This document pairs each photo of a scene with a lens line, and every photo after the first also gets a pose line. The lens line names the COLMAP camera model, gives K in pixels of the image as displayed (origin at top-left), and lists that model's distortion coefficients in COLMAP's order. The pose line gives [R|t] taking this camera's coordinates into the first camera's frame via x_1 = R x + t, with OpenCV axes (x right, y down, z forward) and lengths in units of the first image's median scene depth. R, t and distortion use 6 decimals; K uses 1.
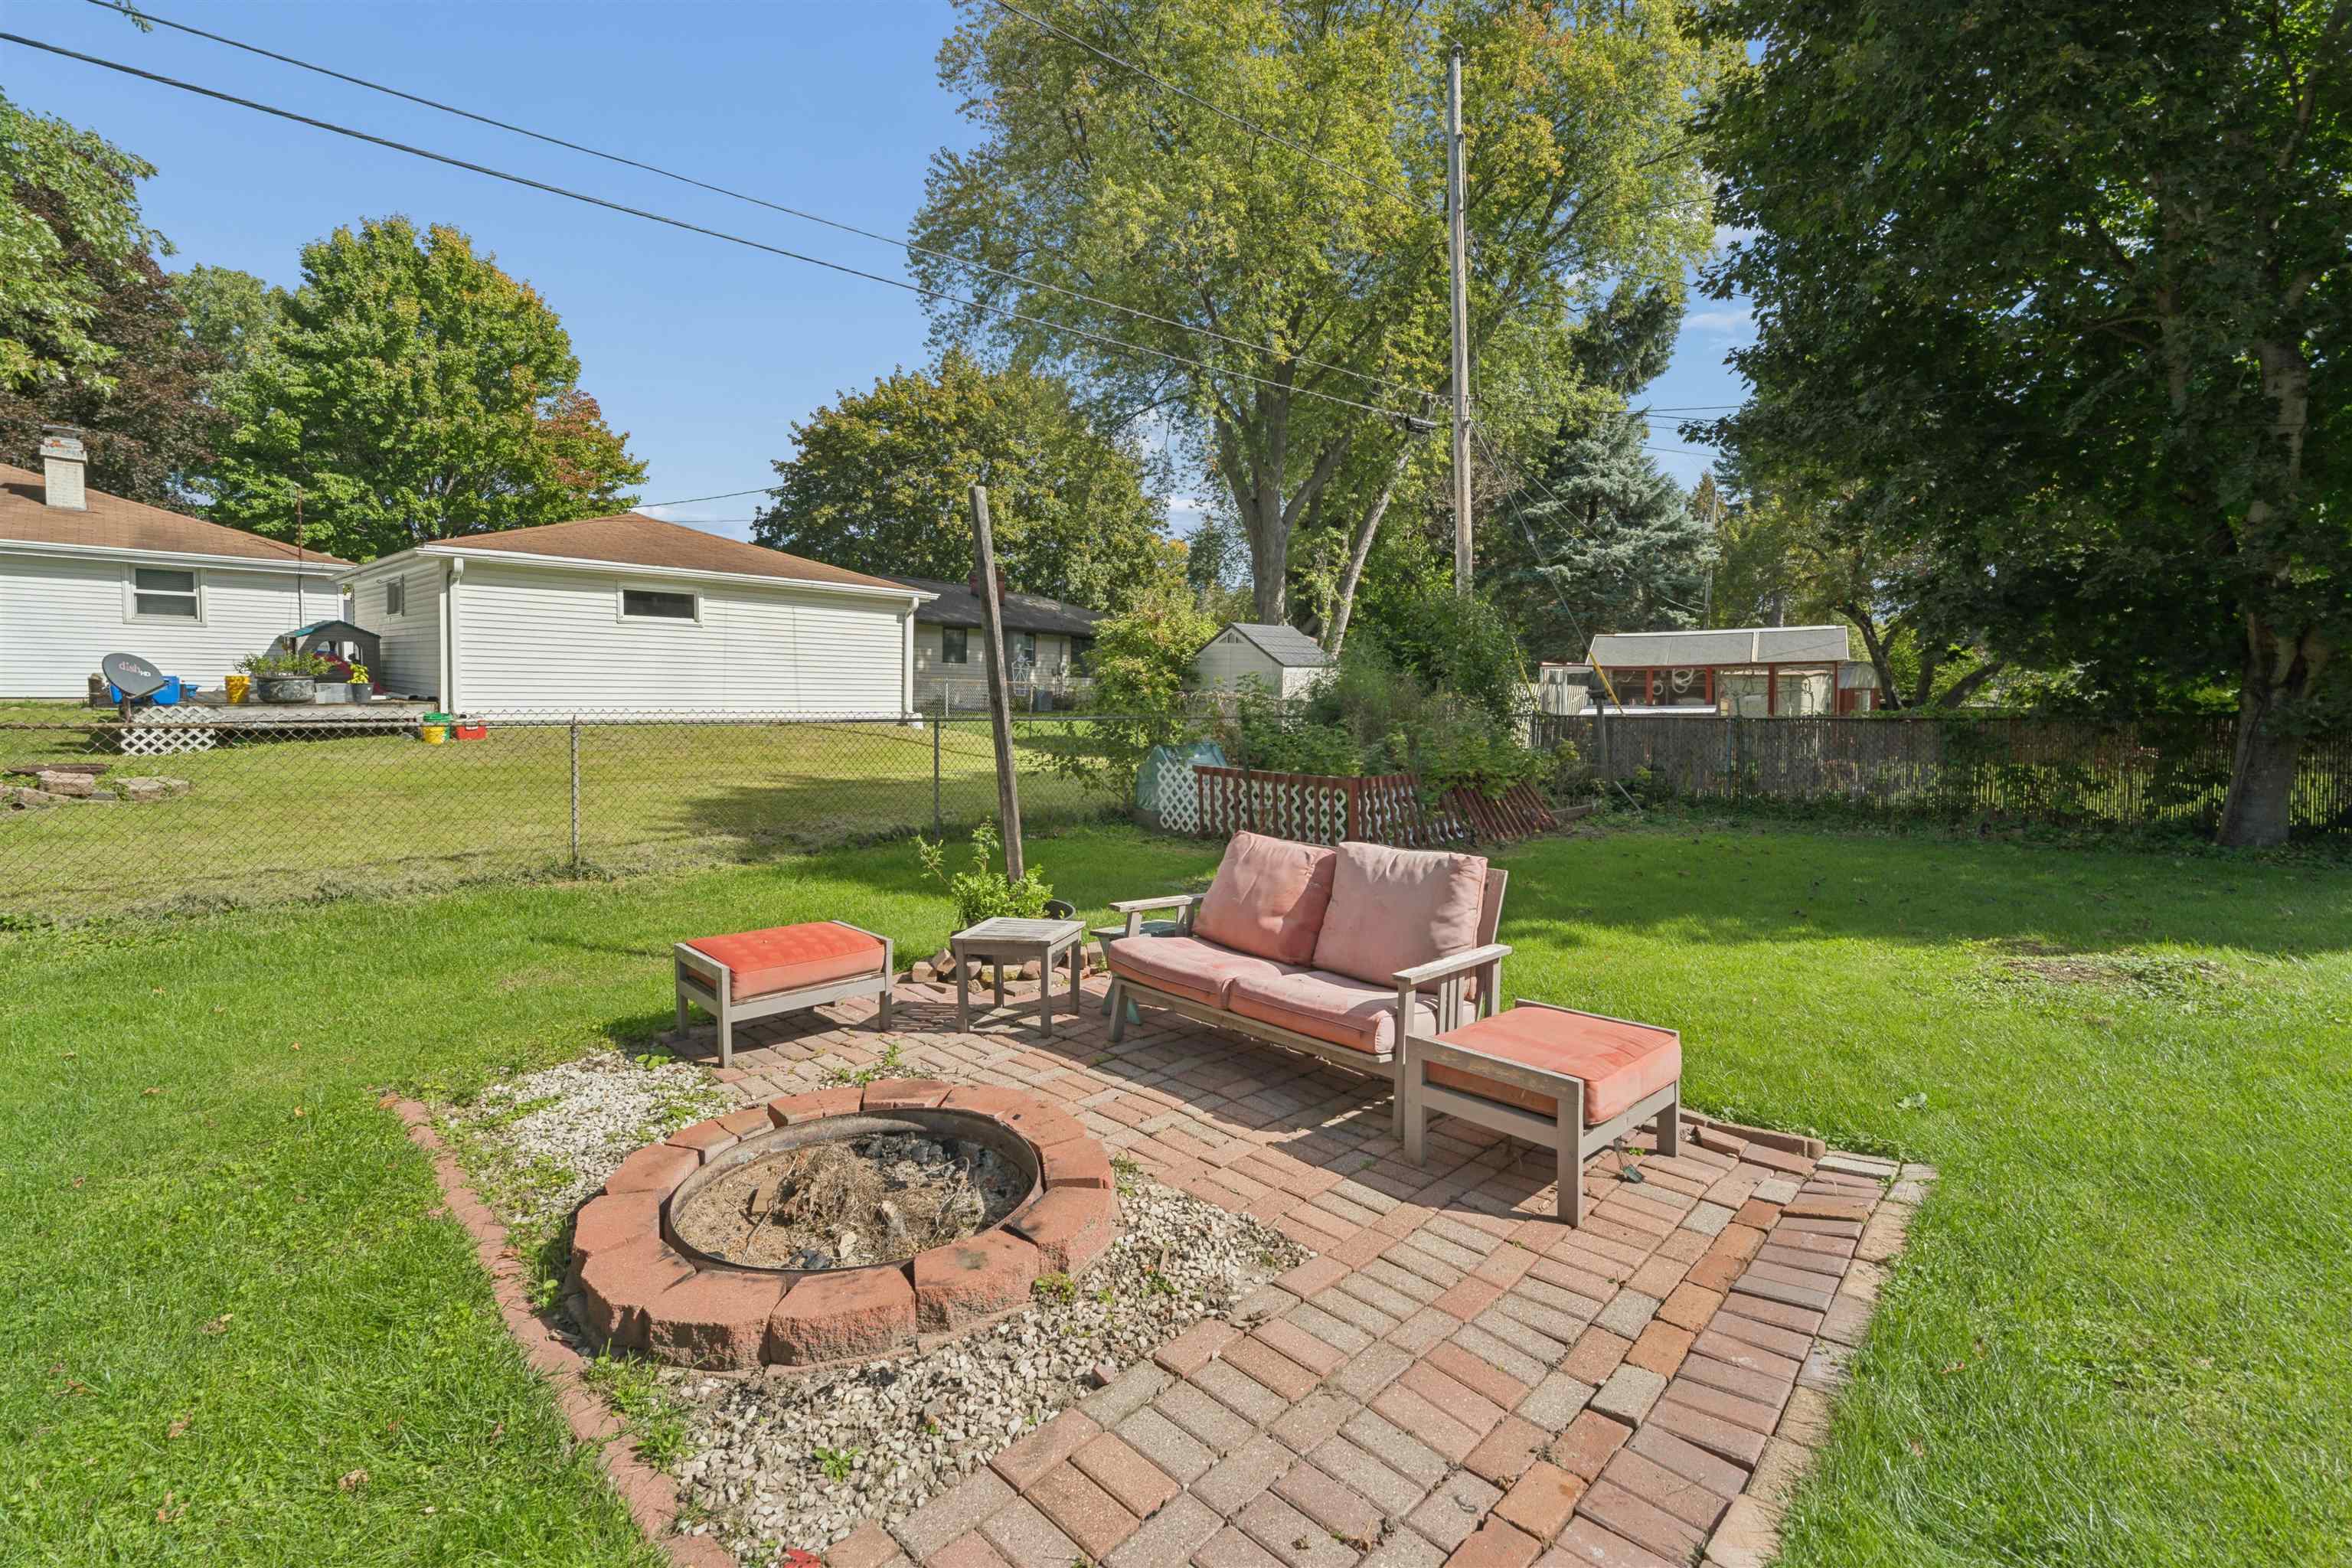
lens RADIAL K [[981.1, 0, 1135.7], [0, 981.1, 730.8], [0, 0, 1]] dist [0.015187, -0.010531]
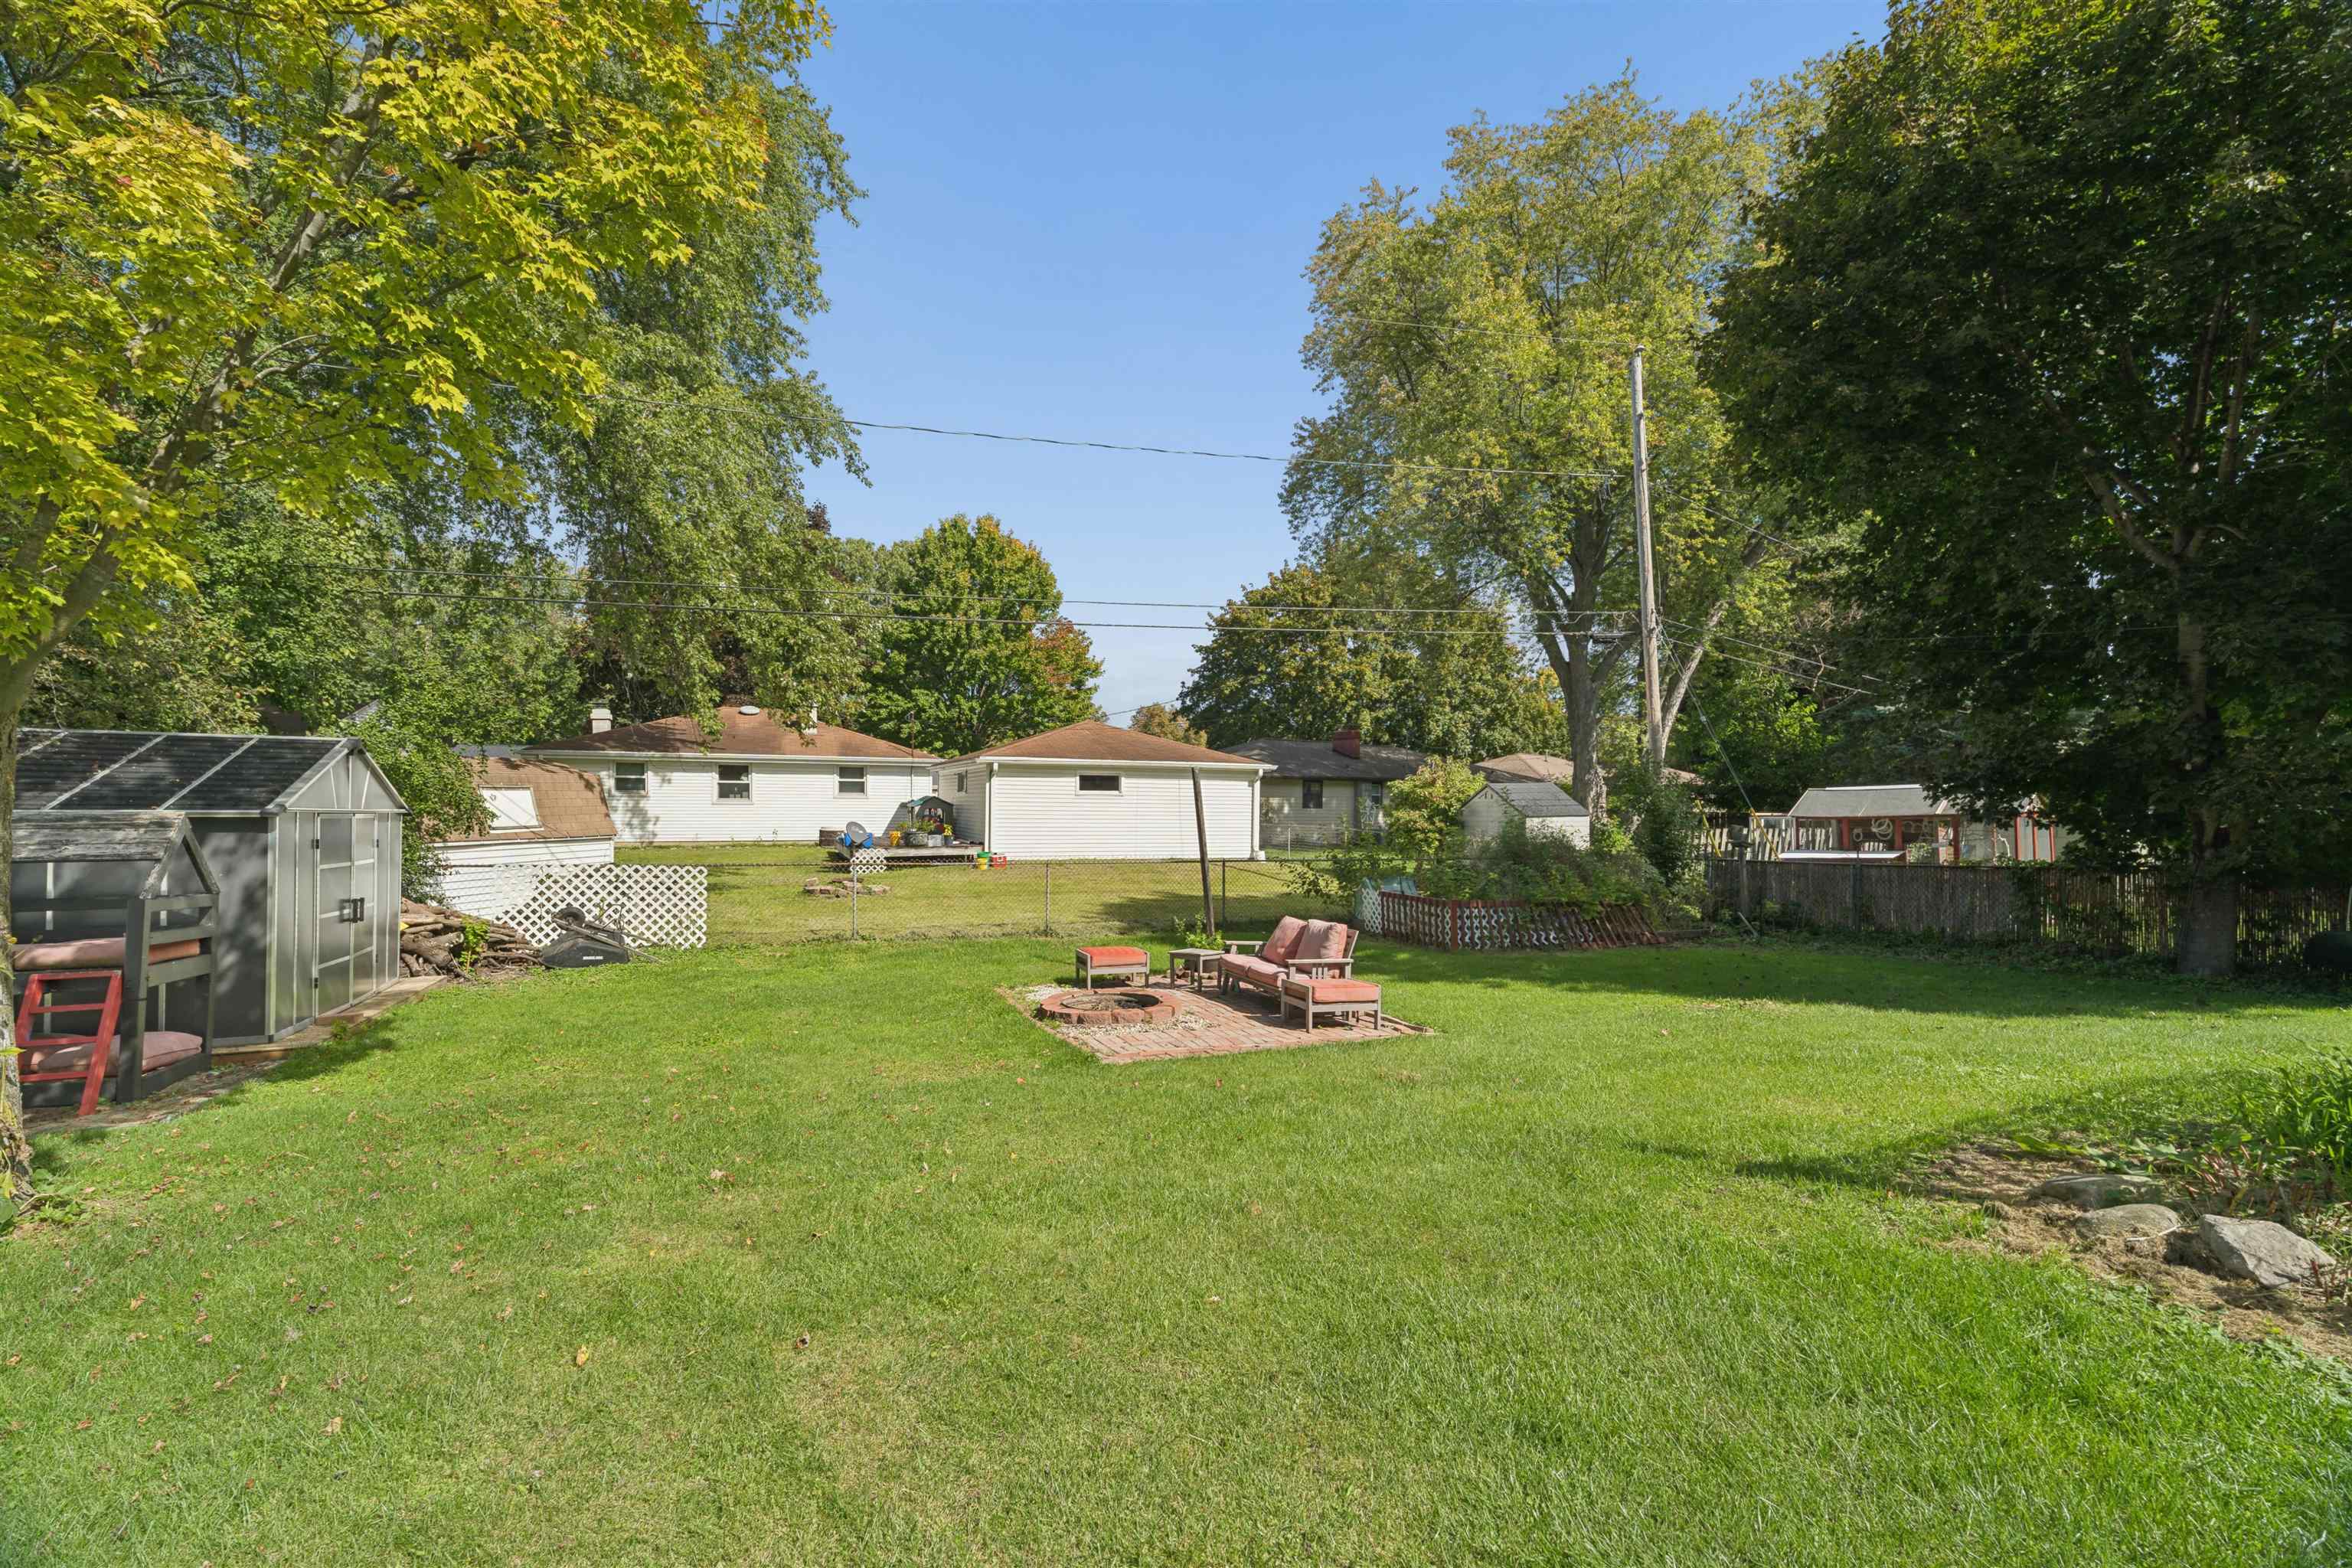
lens RADIAL K [[981.1, 0, 1135.7], [0, 981.1, 730.8], [0, 0, 1]] dist [0.015187, -0.010531]
pose [[0.905163, -0.046241, -0.422541, 0.137088], [-0.007628, 0.992138, -0.124917, -0.007264], [0.424995, 0.116294, 0.897694, -0.229750]]
